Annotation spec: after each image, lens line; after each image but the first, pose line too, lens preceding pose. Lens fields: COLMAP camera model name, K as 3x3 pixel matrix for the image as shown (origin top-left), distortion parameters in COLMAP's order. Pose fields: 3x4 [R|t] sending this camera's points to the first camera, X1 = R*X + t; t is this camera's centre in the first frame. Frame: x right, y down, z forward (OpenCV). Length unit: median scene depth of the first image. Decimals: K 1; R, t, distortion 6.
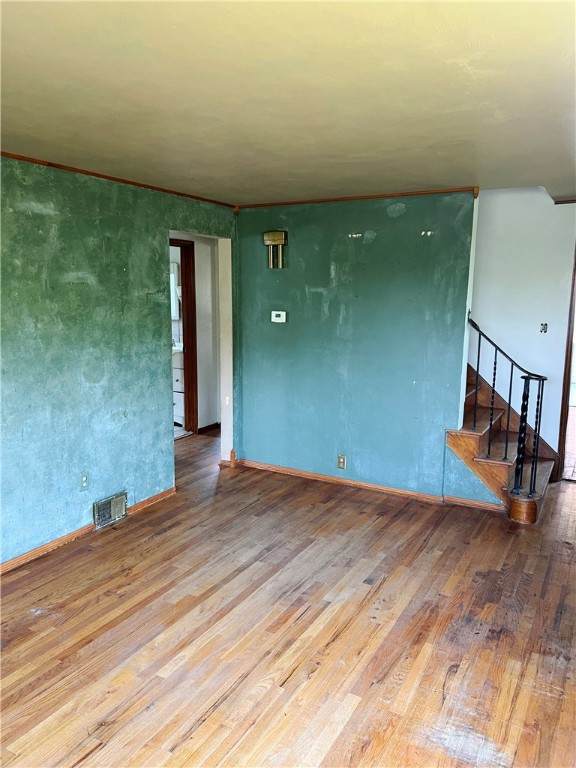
lens RADIAL K [[581.0, 0, 284.7], [0, 581.0, 383.7], [0, 0, 1]] dist [0.036519, -0.030106]
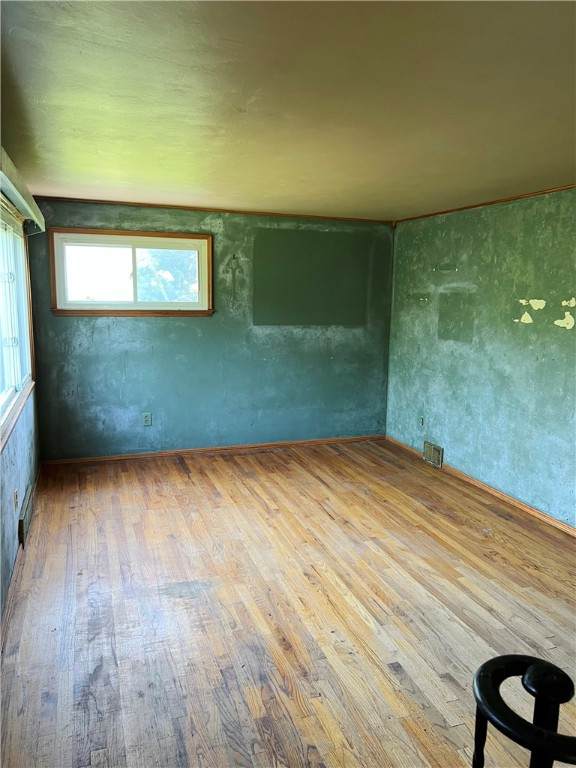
lens RADIAL K [[581.0, 0, 289.8], [0, 581.0, 384.0], [0, 0, 1]] dist [0.036519, -0.030106]
pose [[-0.654580, 0.100354, -0.749302, 0.825489], [-0.149537, 0.954380, 0.258453, -0.209161], [0.741056, 0.281227, -0.609712, 1.339892]]
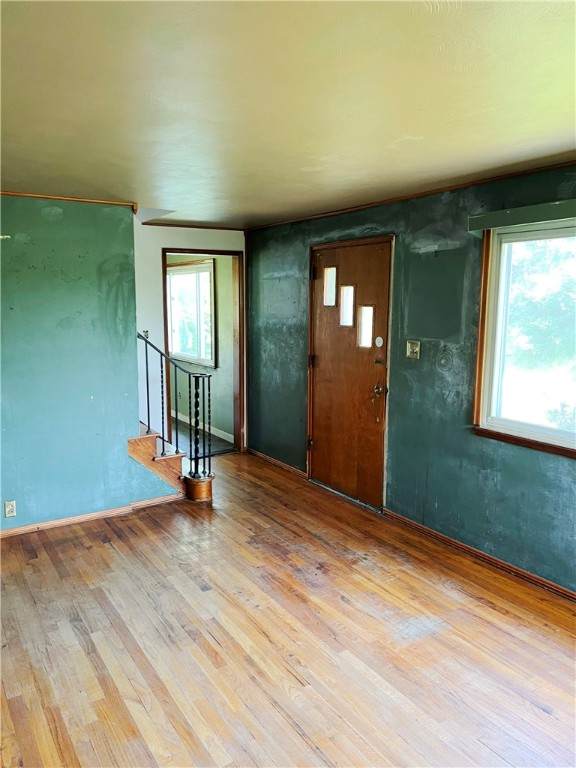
lens RADIAL K [[581.0, 0, 284.0], [0, 581.0, 384.5], [0, 0, 1]] dist [0.036519, -0.030106]
pose [[0.468505, -0.133486, 0.873318, -0.669436], [0.147096, 0.986507, 0.071875, -0.067336], [-0.871129, 0.094788, 0.481819, 0.380589]]
